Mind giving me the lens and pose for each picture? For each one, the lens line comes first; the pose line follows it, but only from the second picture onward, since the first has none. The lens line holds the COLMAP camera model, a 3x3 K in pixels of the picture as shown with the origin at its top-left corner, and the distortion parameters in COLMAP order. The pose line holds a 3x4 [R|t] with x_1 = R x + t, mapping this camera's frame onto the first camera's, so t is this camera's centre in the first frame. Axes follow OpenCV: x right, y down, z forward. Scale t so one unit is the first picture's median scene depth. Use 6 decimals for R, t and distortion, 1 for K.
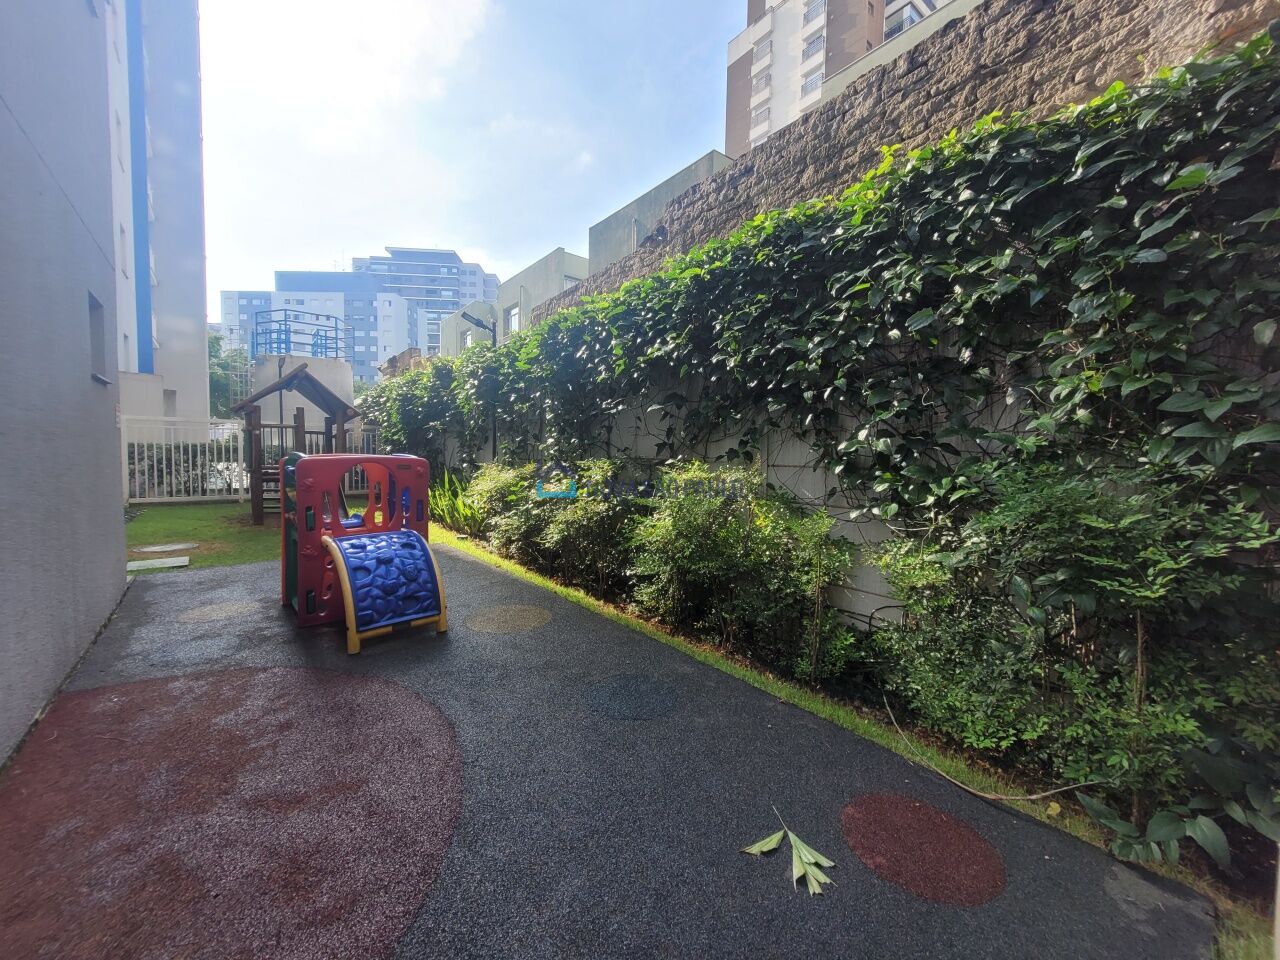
lens RADIAL K [[510.0, 0, 635.0], [0, 510.0, 477.0], [0, 0, 1]] dist [0.001208, 0.000089]
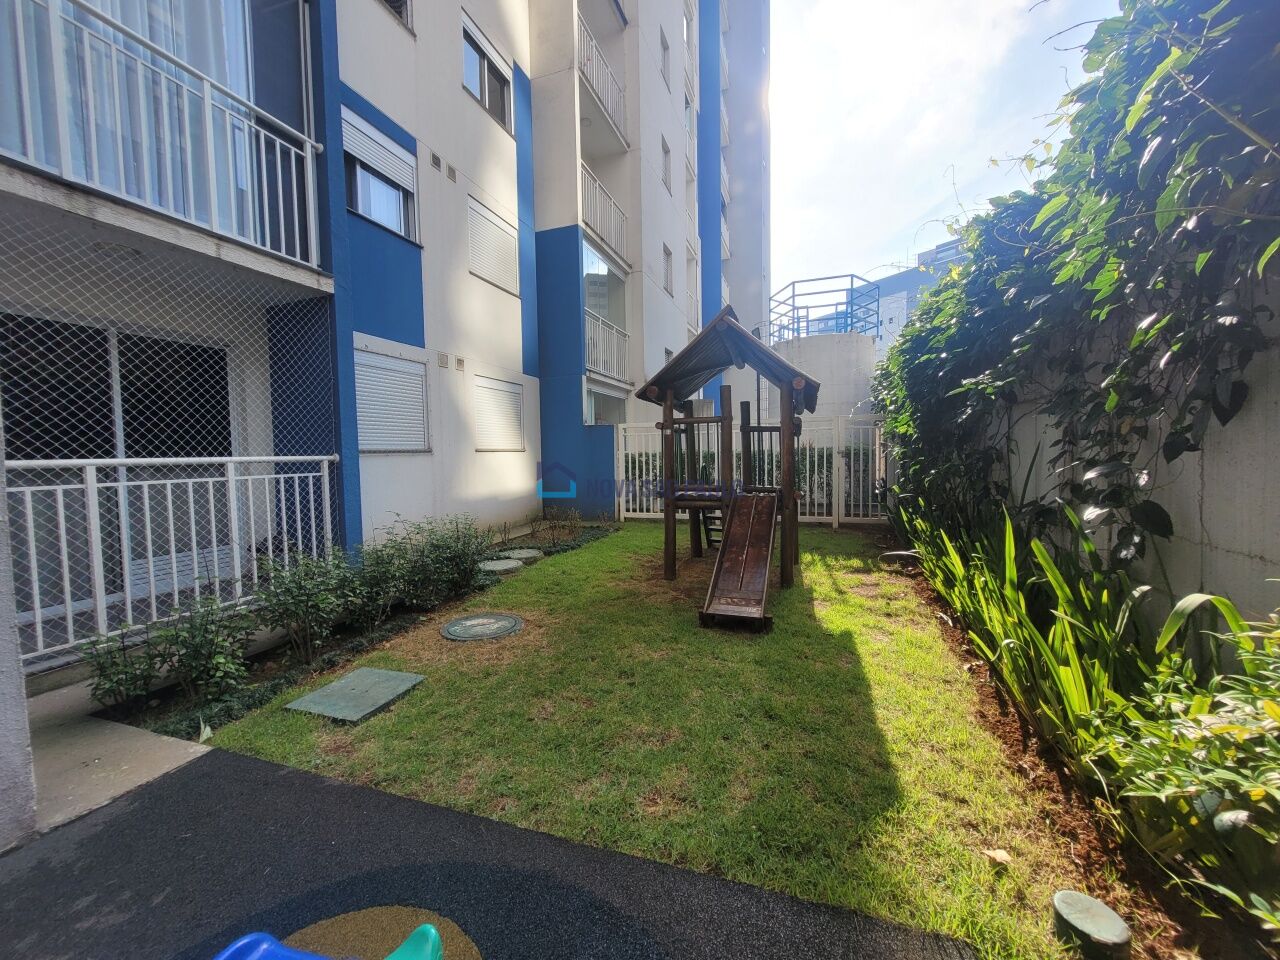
lens RADIAL K [[510.0, 0, 635.0], [0, 510.0, 477.0], [0, 0, 1]] dist [0.001208, 0.000089]
pose [[0.529004, 0.012967, -0.848520, -0.198441], [-0.011864, 0.999899, 0.007883, -0.033585], [0.848536, 0.005896, 0.529104, 0.561226]]
